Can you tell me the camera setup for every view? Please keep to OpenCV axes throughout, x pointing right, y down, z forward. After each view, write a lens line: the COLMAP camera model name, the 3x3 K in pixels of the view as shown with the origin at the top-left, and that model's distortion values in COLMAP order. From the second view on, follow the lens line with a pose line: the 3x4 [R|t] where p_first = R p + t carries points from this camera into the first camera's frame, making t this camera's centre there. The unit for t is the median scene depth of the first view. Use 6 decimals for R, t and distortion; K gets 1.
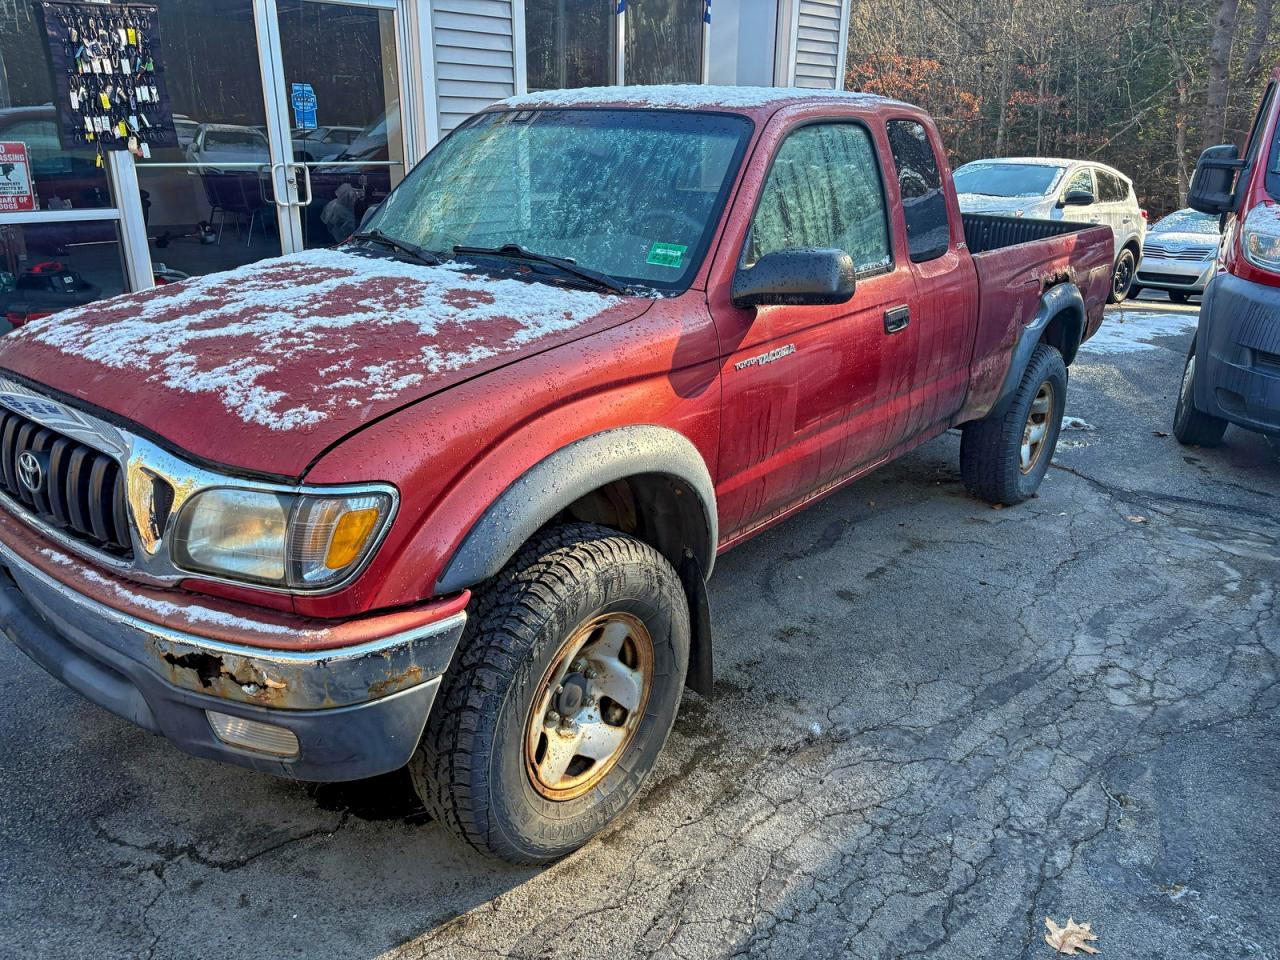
lens RADIAL K [[934.0, 0, 640.0], [0, 934.0, 480.0], [0, 0, 1]] dist [-0.006365, -0.005583]
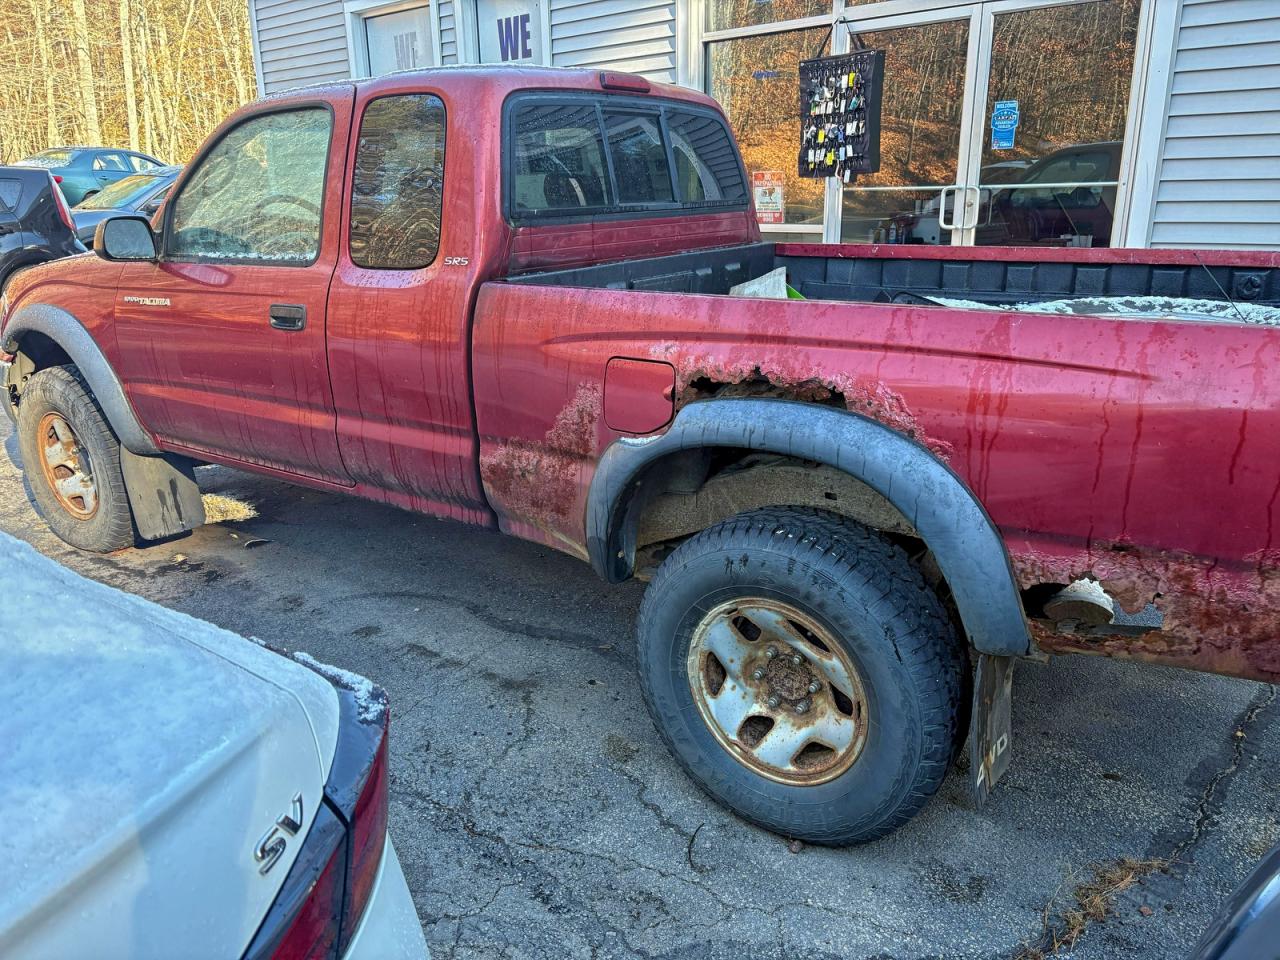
lens RADIAL K [[934.0, 0, 640.0], [0, 934.0, 480.0], [0, 0, 1]] dist [-0.006365, -0.005583]
pose [[0.091600, 0.278967, -0.955922, 0.707652], [-0.320011, 0.917285, 0.237027, -0.206650], [0.942975, 0.284194, 0.173296, 0.688714]]
